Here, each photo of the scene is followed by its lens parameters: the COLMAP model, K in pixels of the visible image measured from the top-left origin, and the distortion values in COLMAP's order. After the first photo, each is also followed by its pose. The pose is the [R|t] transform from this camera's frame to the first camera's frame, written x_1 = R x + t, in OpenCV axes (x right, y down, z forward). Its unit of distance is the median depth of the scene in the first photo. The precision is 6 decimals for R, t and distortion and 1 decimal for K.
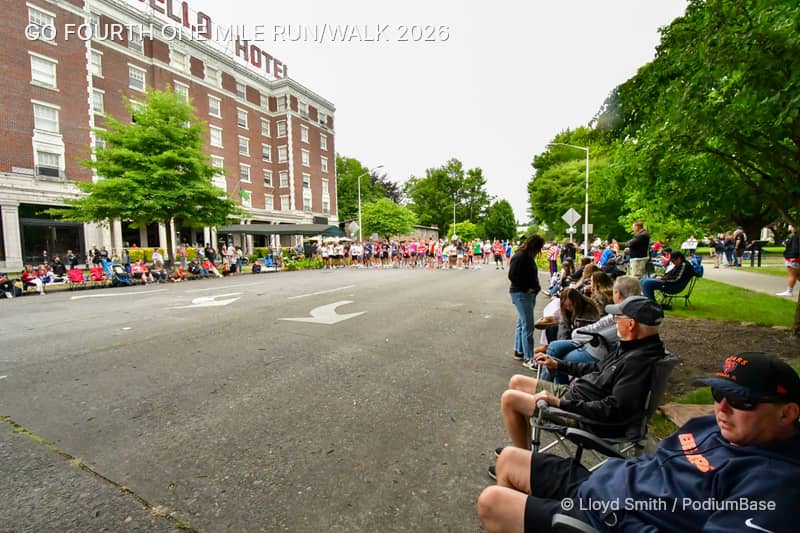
lens RADIAL K [[352.7, 0, 404.1], [0, 352.7, 275.5], [0, 0, 1]] dist [0.005878, -0.016882]
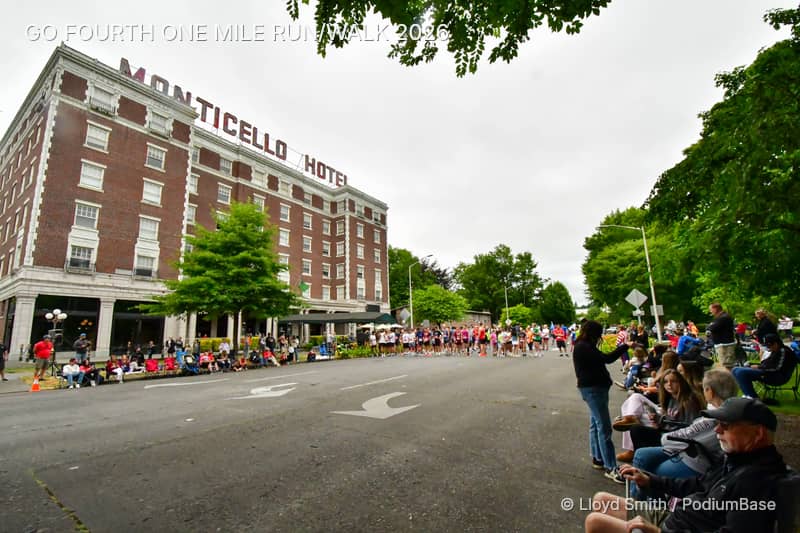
lens RADIAL K [[352.7, 0, 402.6], [0, 352.7, 274.2], [0, 0, 1]] dist [0.005878, -0.016882]
pose [[0.989022, -0.039800, -0.142308, -0.001552], [0.003975, 0.969863, -0.243620, -0.003386], [0.147715, 0.240380, 0.959374, -0.001460]]
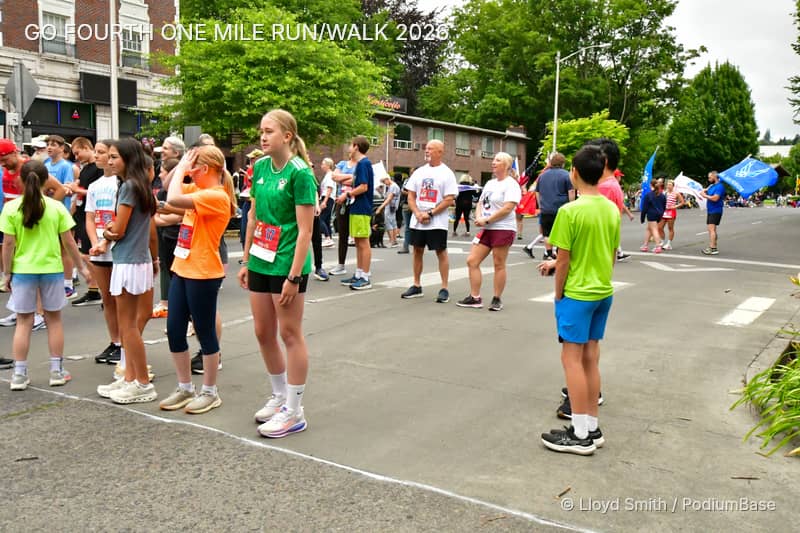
lens RADIAL K [[807.8, 0, 408.0], [0, 807.8, 269.9], [0, 0, 1]] dist [0.032204, 0.000000]
pose [[0.994247, 0.048859, -0.095321, 0.248935], [-0.046435, 0.998543, 0.027490, -0.062630], [0.096525, -0.022905, 0.995067, 0.702779]]
